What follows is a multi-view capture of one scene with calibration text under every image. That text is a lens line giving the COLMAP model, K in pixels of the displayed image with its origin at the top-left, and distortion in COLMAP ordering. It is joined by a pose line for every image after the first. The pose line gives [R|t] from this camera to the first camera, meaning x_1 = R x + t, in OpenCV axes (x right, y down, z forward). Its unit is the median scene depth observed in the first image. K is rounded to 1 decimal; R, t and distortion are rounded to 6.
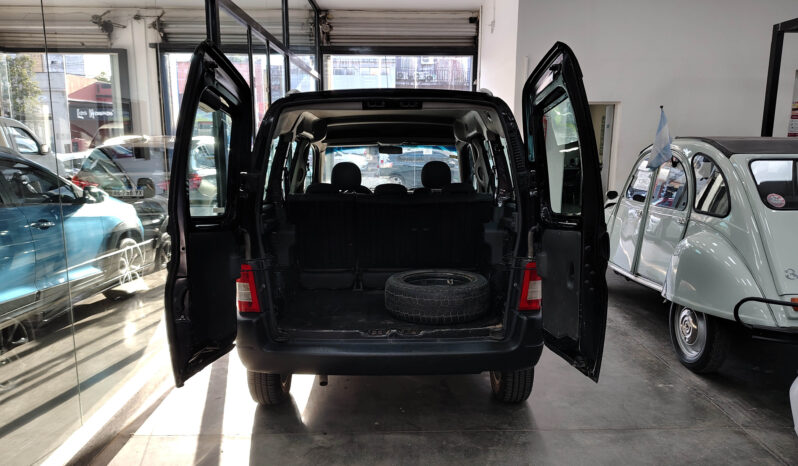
lens RADIAL K [[576.0, 0, 395.1], [0, 576.0, 234.3], [0, 0, 1]] dist [0.002068, -0.001683]
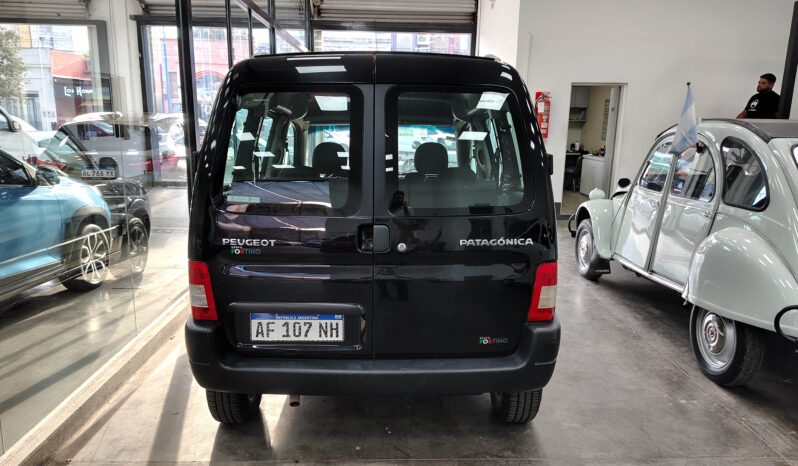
lens RADIAL K [[576.0, 0, 396.9], [0, 576.0, 237.9], [0, 0, 1]] dist [0.002068, -0.001683]
pose [[0.999838, 0.011144, 0.014139, 0.007716], [-0.011620, 0.999353, 0.034045, -0.010247], [-0.013750, -0.034204, 0.999320, 0.116066]]
